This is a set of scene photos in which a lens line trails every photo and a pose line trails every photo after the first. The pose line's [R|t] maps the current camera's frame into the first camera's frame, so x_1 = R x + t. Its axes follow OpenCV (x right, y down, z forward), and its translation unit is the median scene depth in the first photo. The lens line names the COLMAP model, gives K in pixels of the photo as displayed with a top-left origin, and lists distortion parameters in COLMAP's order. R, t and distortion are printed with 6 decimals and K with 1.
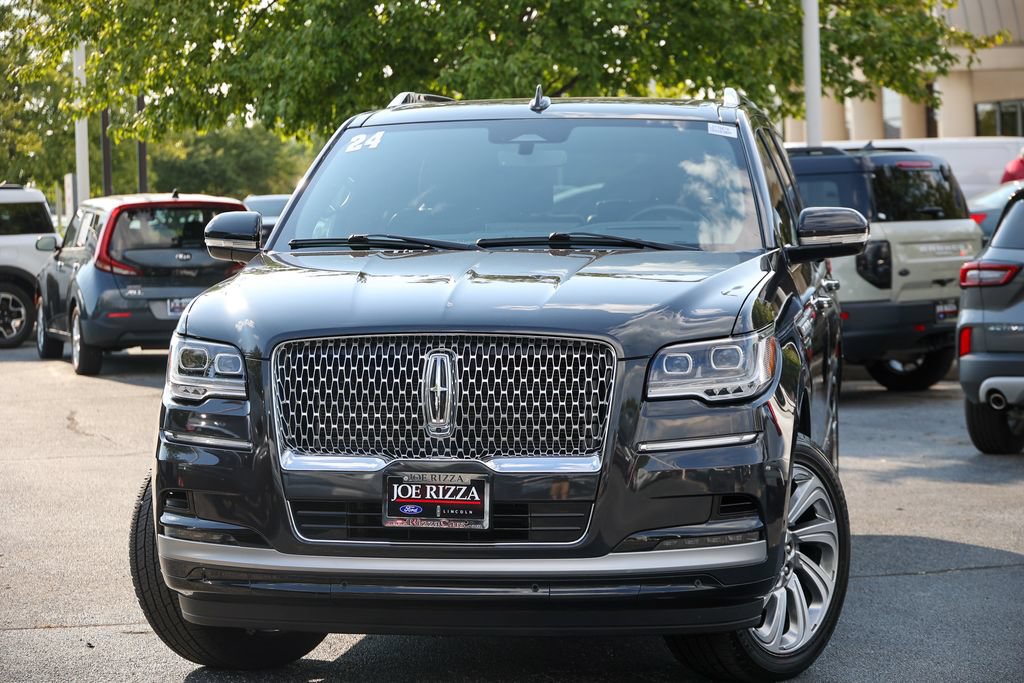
lens RADIAL K [[2862.4, 0, 511.4], [0, 2862.4, 341.3], [0, 0, 1]] dist [-0.067210, -0.316842]
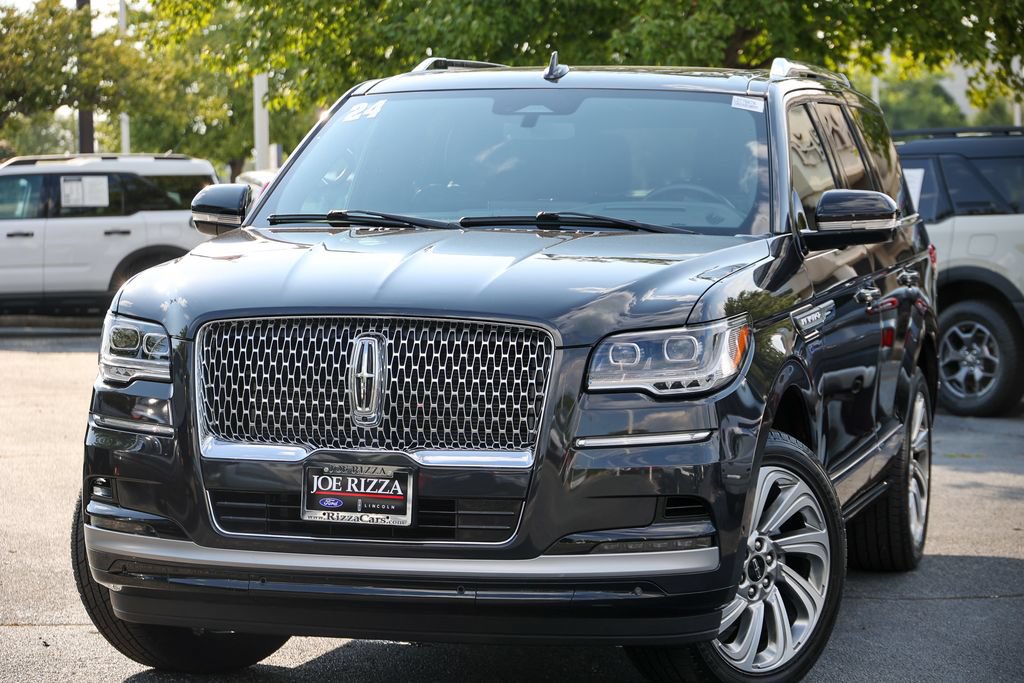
lens RADIAL K [[3273.0, 0, 510.7], [0, 3273.0, 342.0], [0, 0, 1]] dist [0.045000, 0.402302]
pose [[0.994181, 0.021287, -0.105594, 0.132749], [-0.021287, 0.999773, 0.001126, 0.003521], [0.105594, 0.001128, 0.994409, -0.060228]]
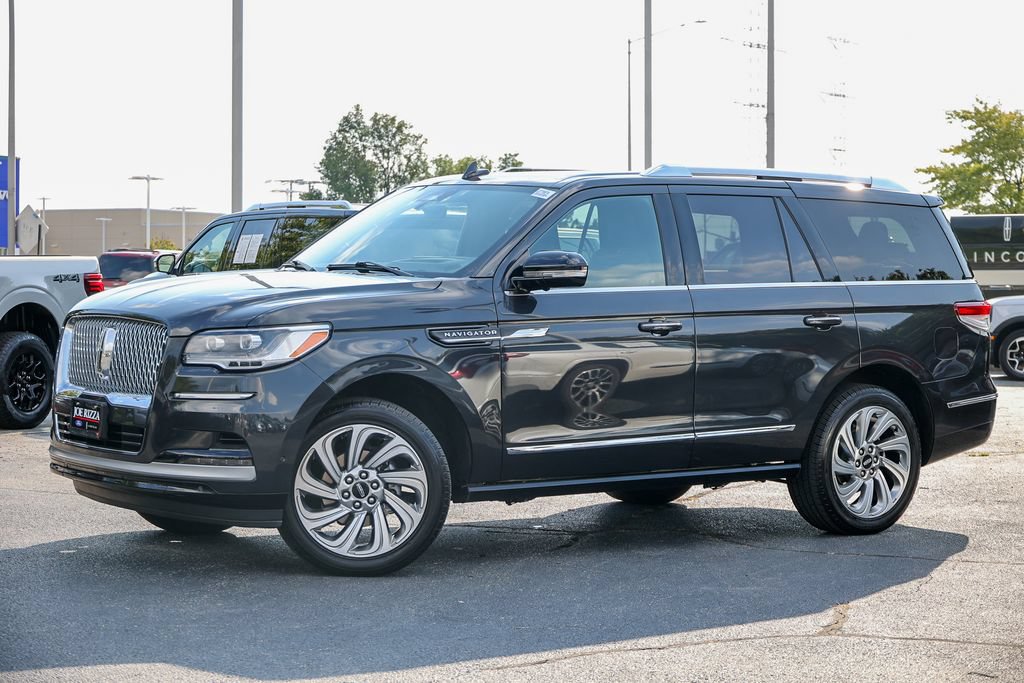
lens RADIAL K [[2371.0, 0, 453.5], [0, 2371.0, 340.5], [0, 0, 1]] dist [-0.075547, 0.070477]
pose [[0.692741, 0.052159, -0.719297, 1.035847], [-0.066723, 0.997739, 0.008090, -0.012042], [0.718093, 0.042389, 0.694655, 0.224588]]
